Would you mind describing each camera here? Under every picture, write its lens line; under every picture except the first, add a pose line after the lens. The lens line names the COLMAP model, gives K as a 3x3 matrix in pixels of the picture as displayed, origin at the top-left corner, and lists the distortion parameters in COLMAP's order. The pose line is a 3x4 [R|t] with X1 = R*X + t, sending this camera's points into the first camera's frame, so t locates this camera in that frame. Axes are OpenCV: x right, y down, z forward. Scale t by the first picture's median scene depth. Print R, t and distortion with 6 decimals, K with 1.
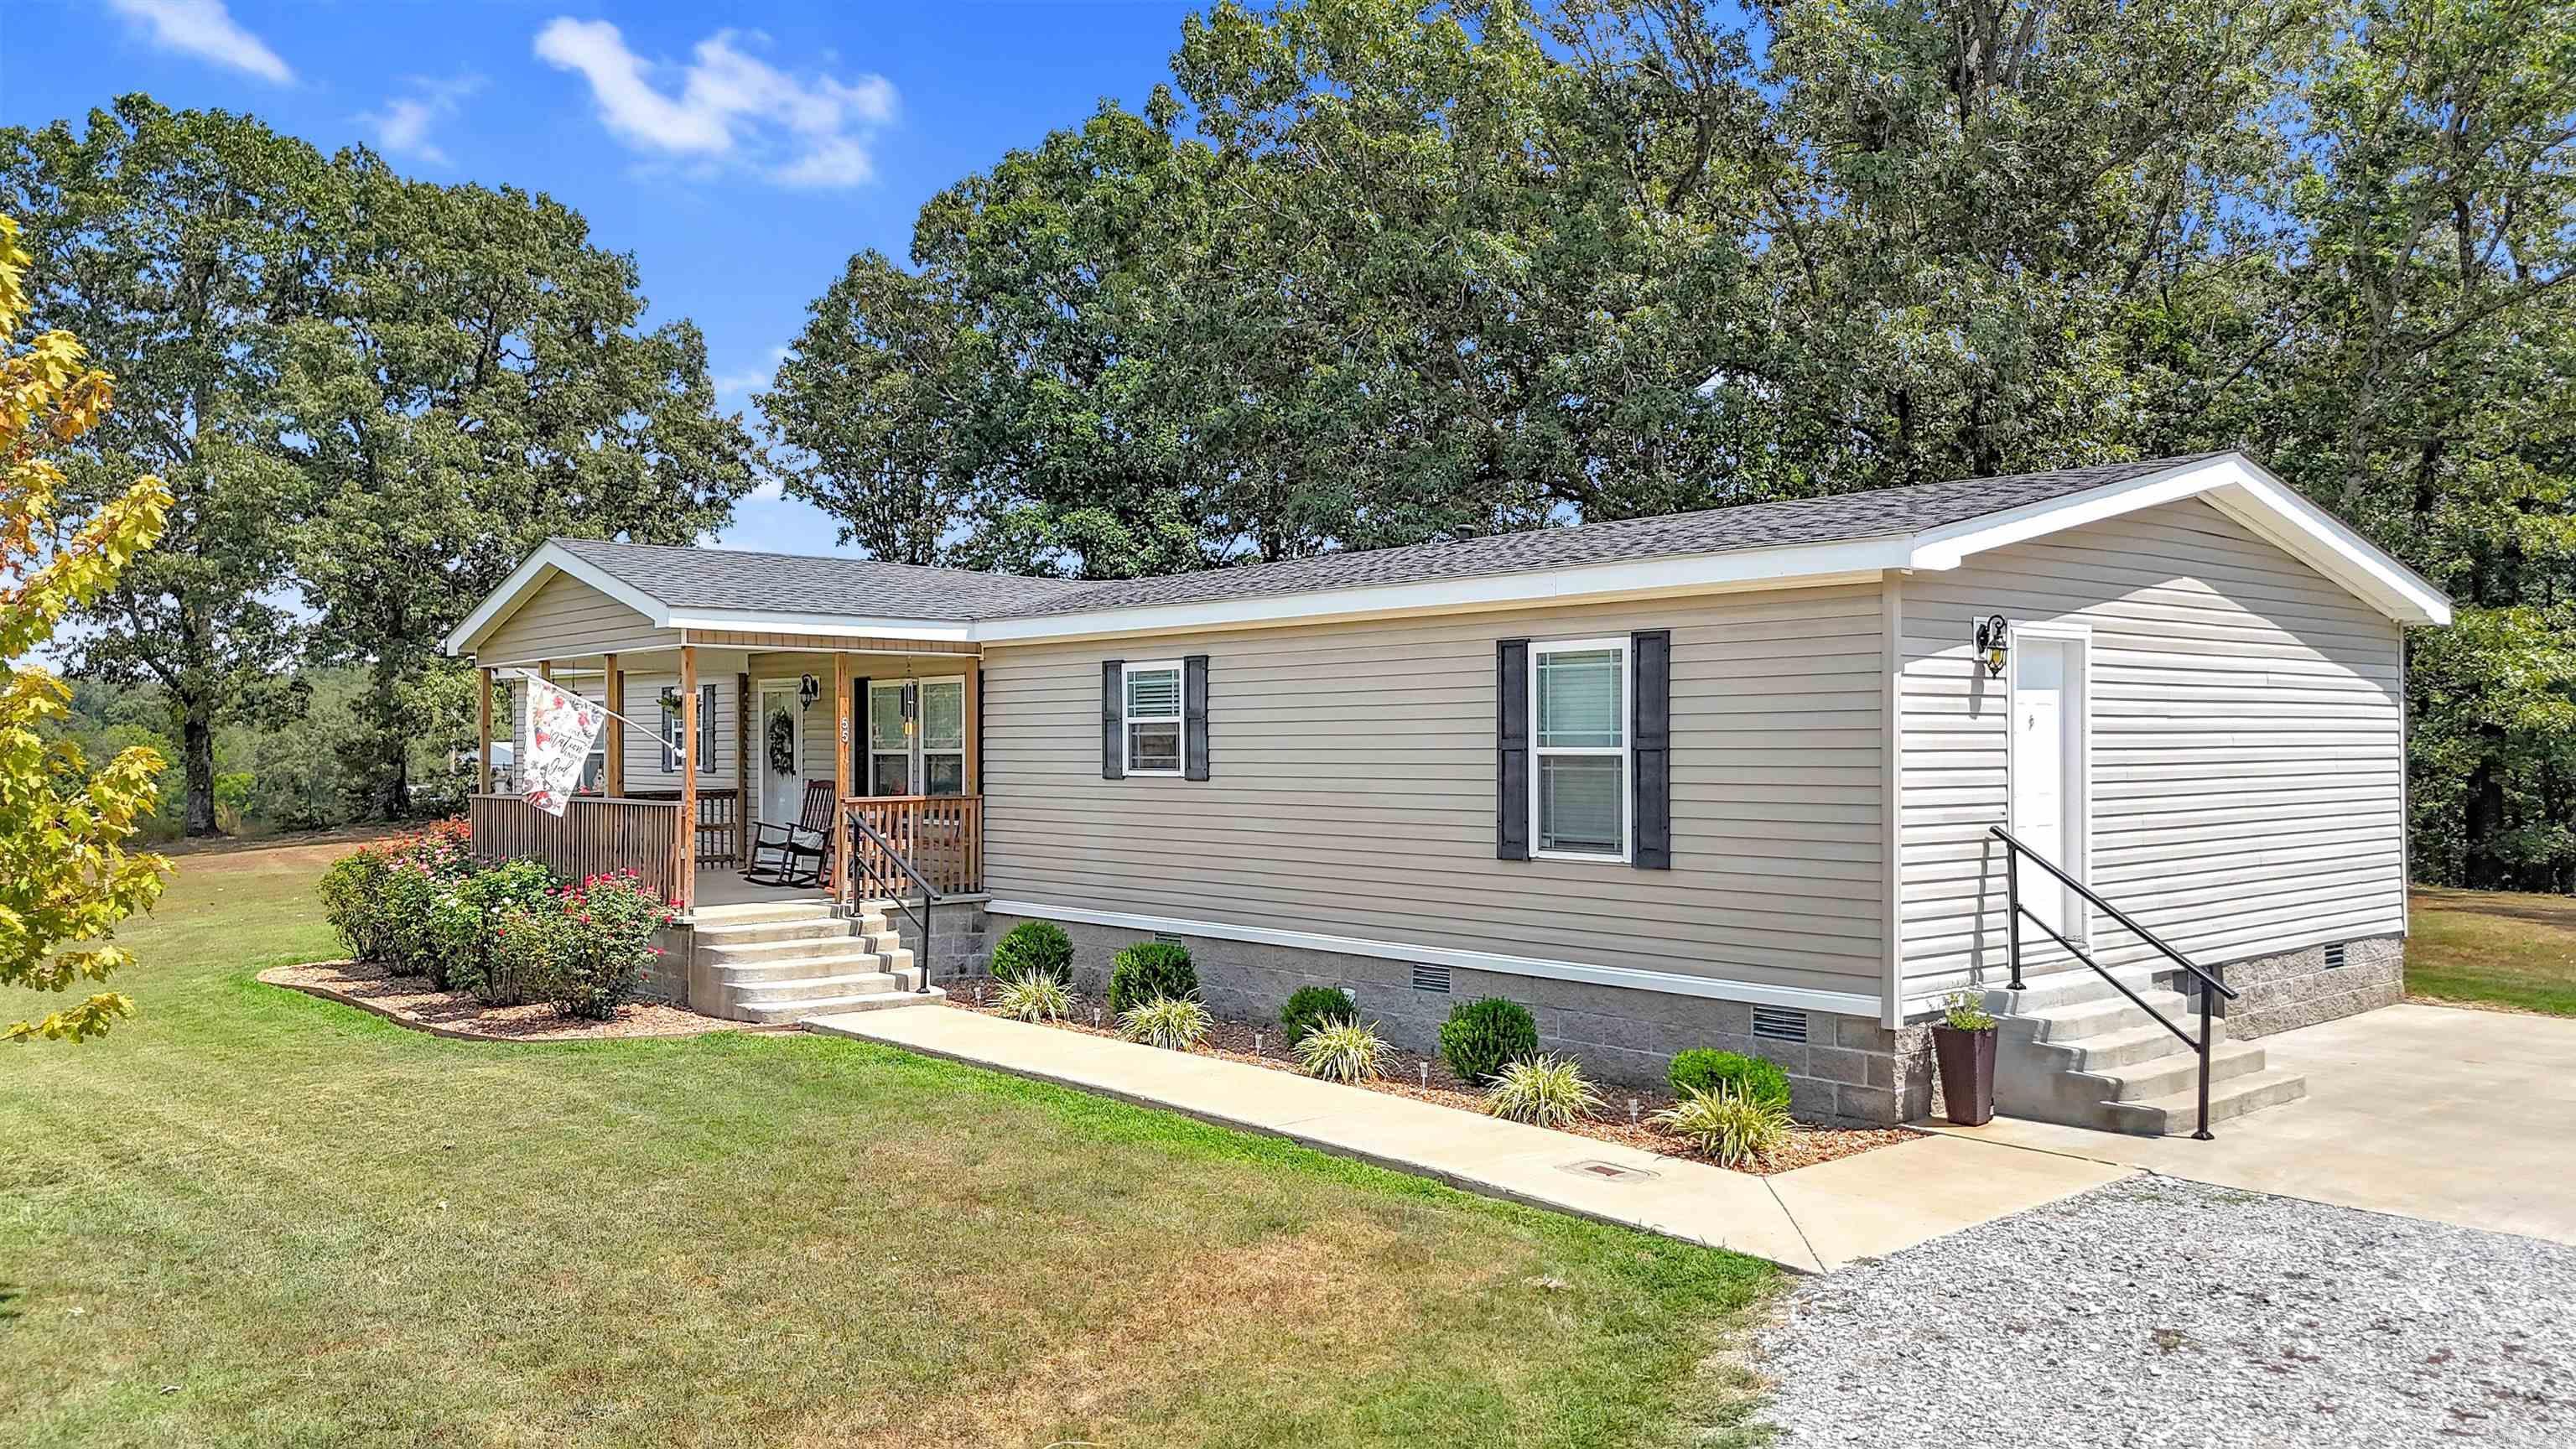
lens RADIAL K [[1897.3, 0, 1294.4], [0, 1897.3, 721.0], [0, 0, 1]] dist [0.077705, -0.079756]
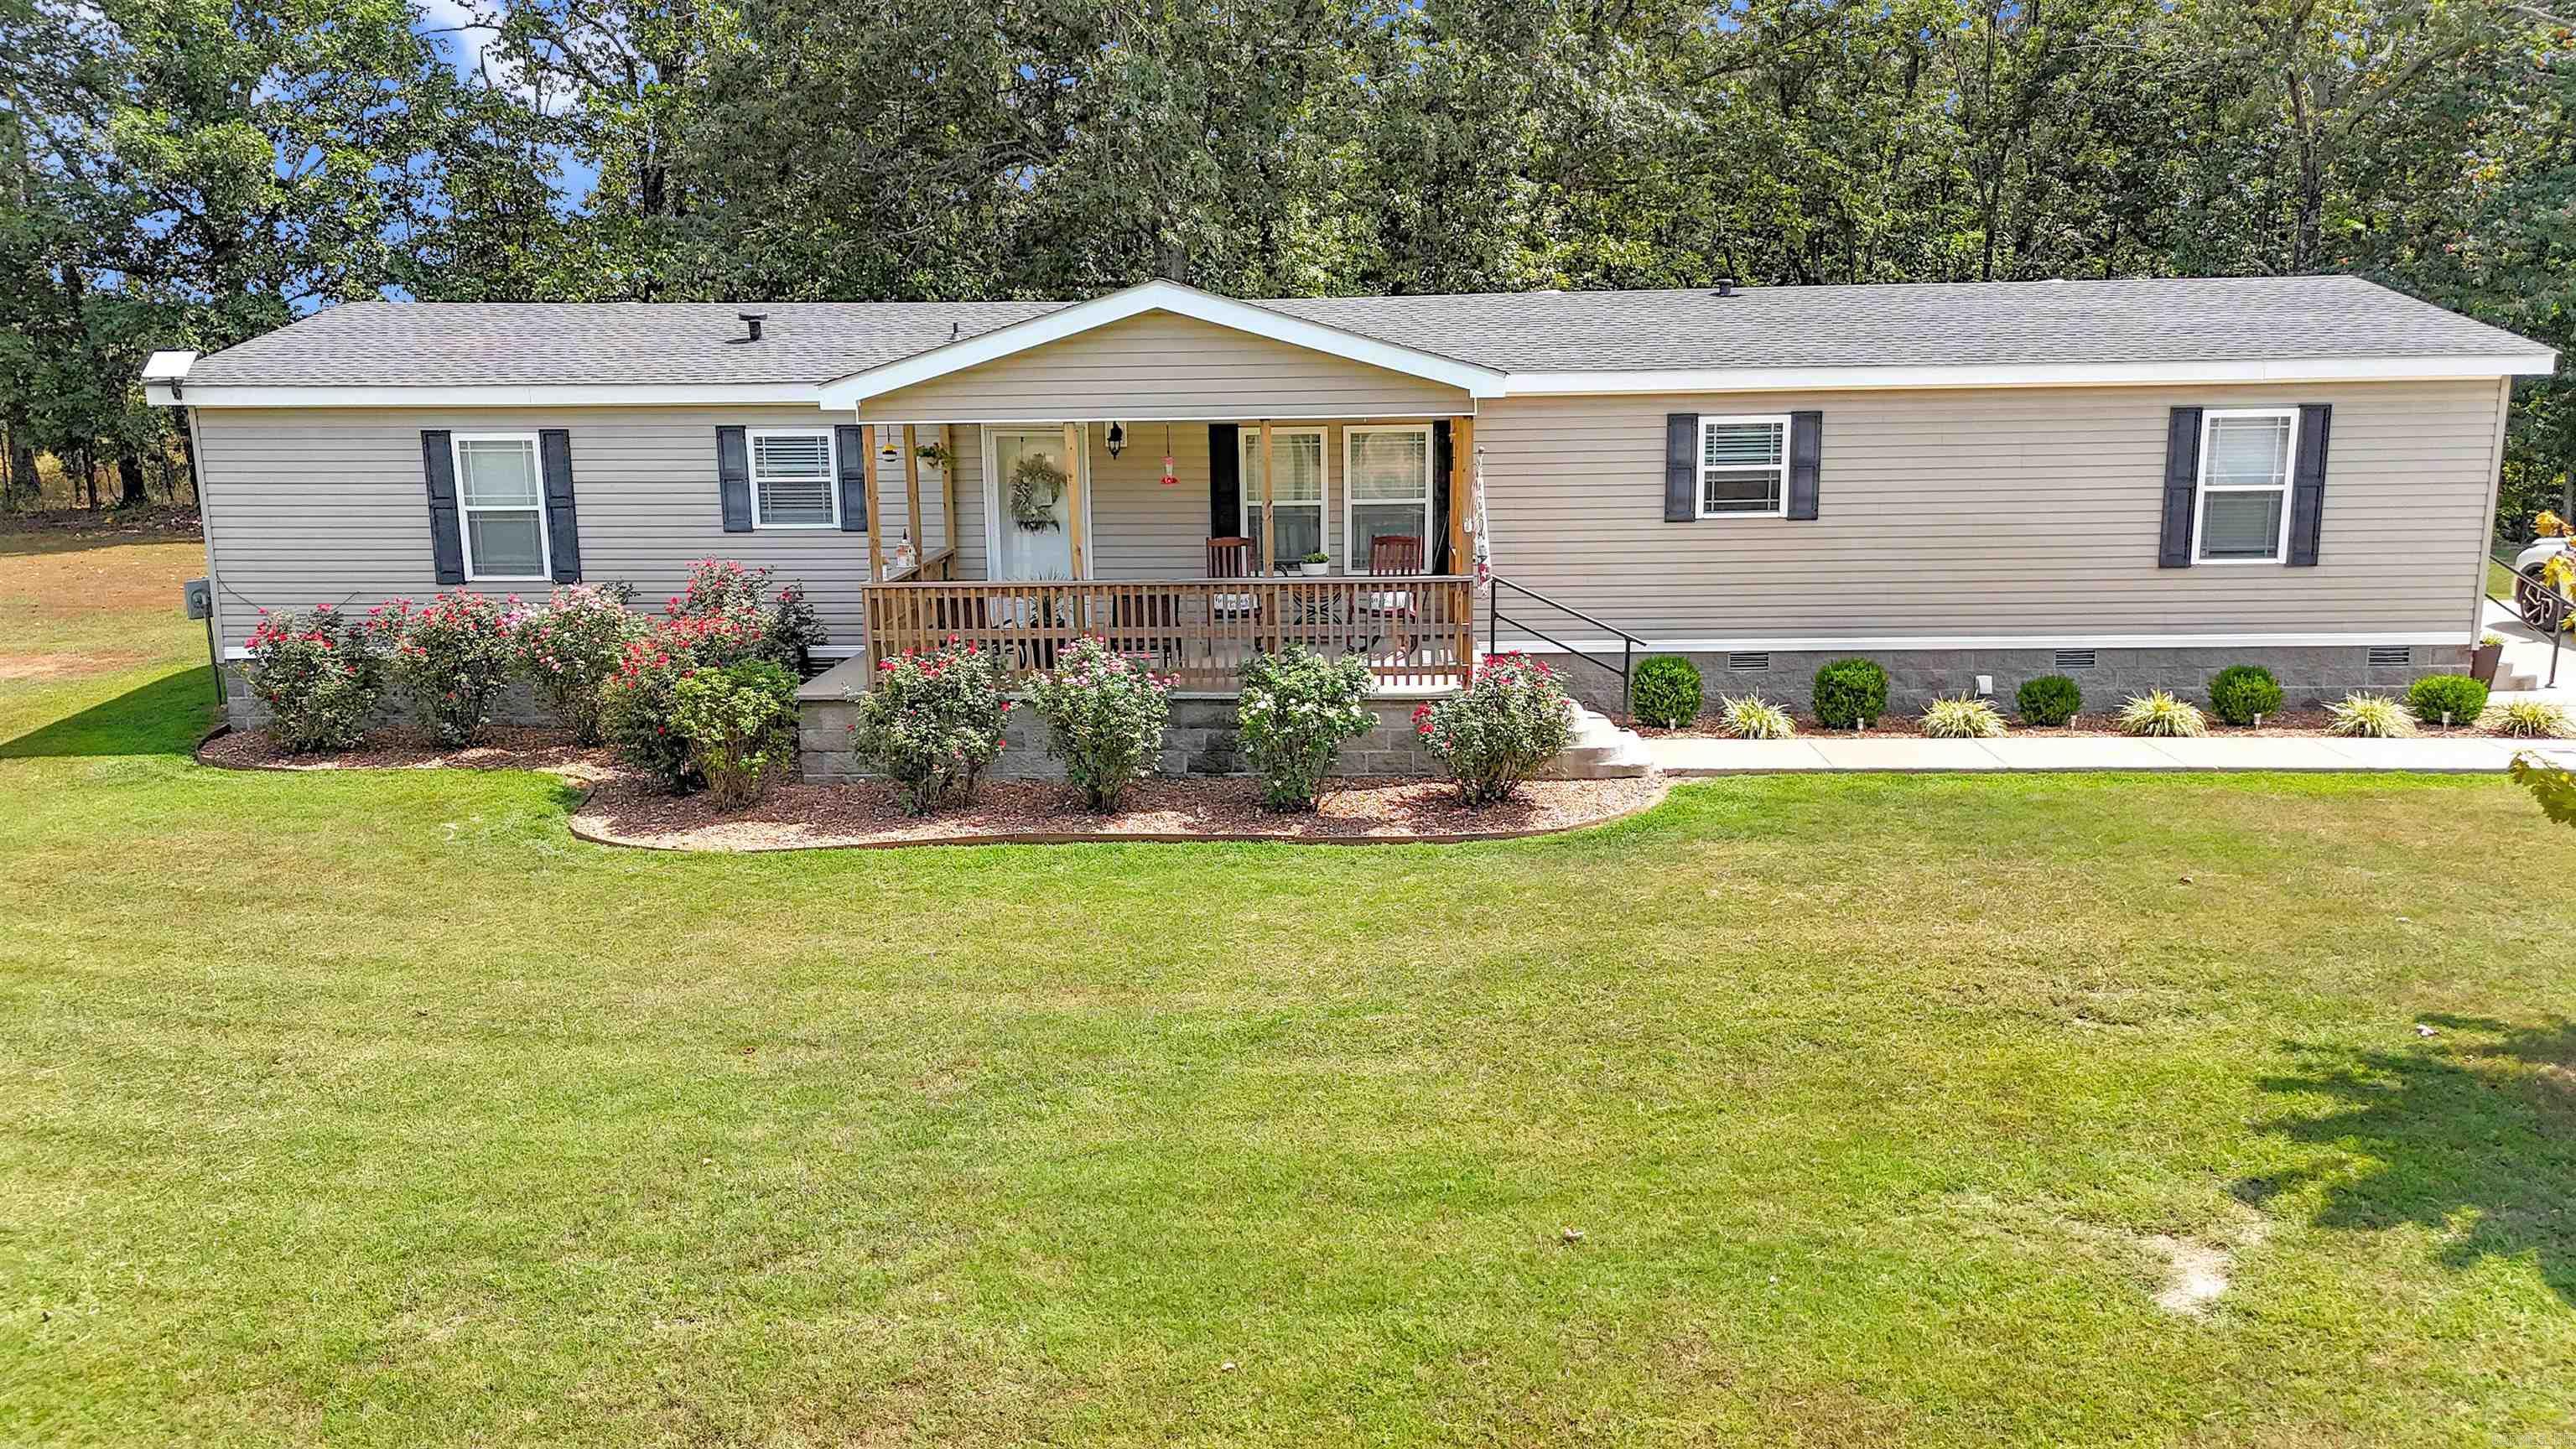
lens RADIAL K [[1897.3, 0, 1294.4], [0, 1897.3, 721.0], [0, 0, 1]] dist [0.077705, -0.079756]
pose [[0.696116, -0.132168, 0.705658, -1.344815], [0.002549, 0.983357, 0.181665, -0.073974], [-0.717924, -0.124661, 0.684868, 0.483909]]
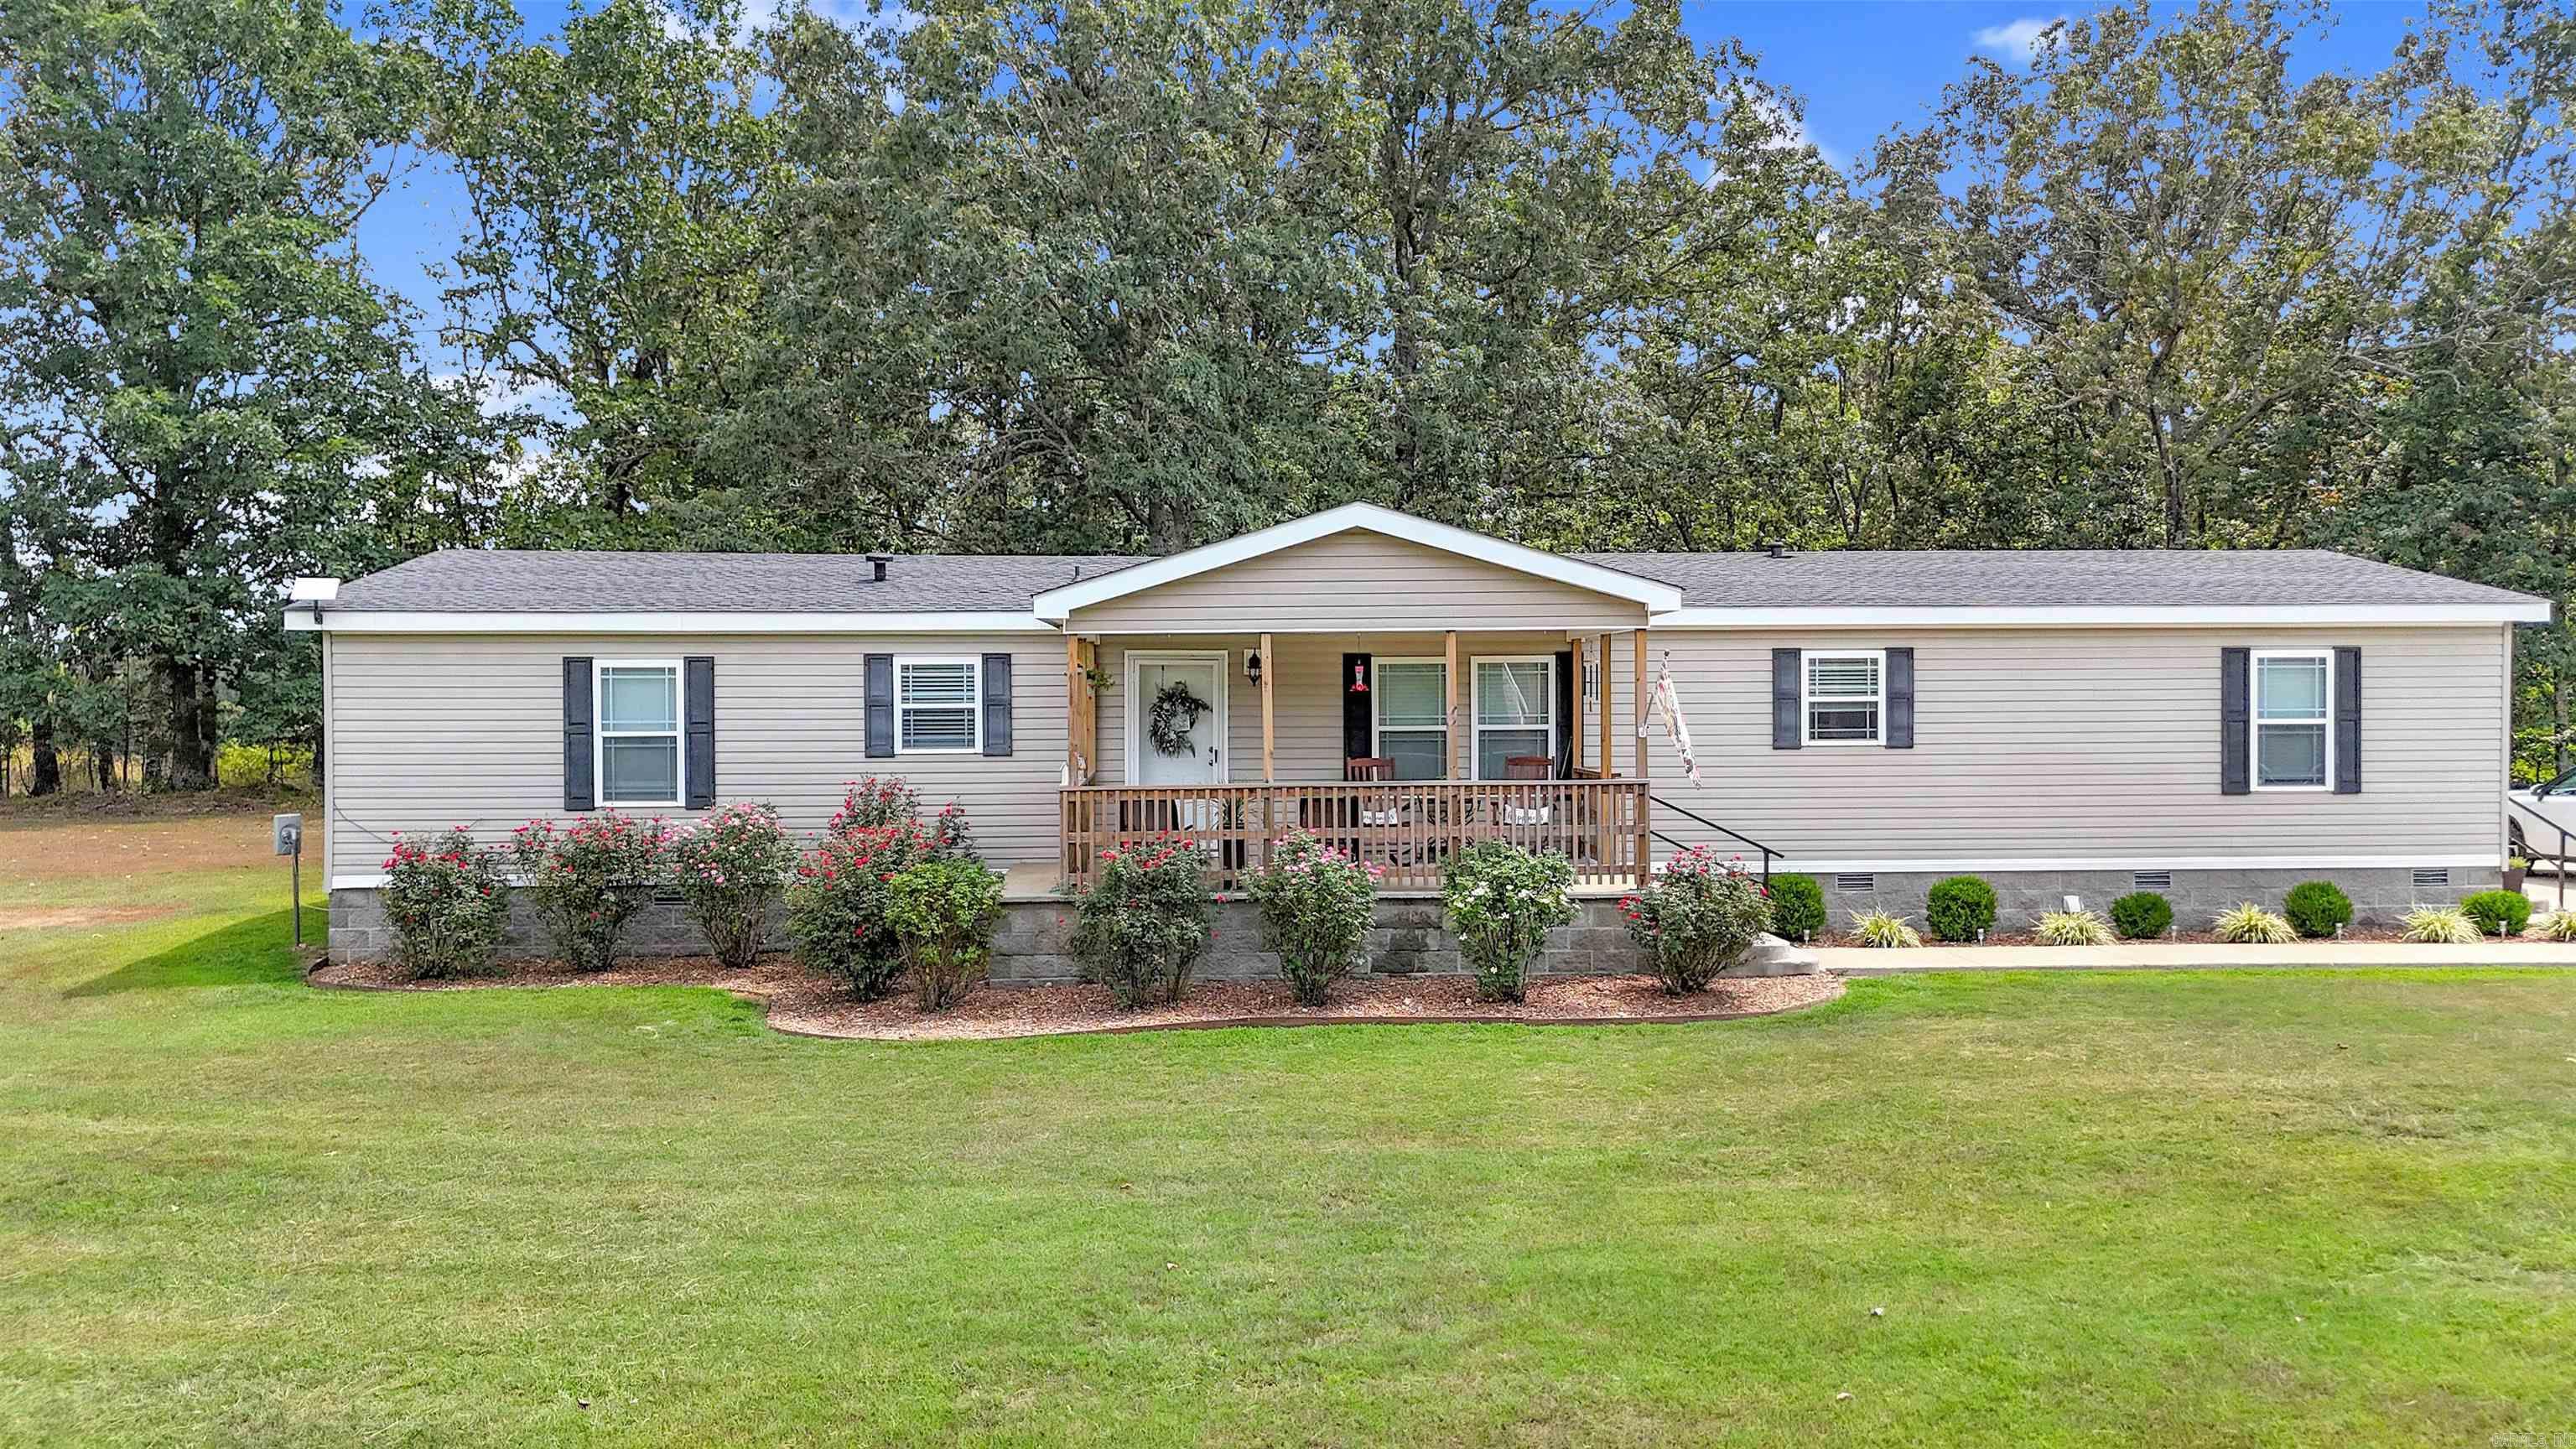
lens RADIAL K [[1897.3, 0, 1294.4], [0, 1897.3, 721.0], [0, 0, 1]] dist [0.077705, -0.079756]
pose [[0.621322, -0.000097, 0.783555, -1.547993], [-0.004574, 0.999983, 0.003751, 0.013050], [-0.783542, -0.005914, 0.621311, 0.637201]]
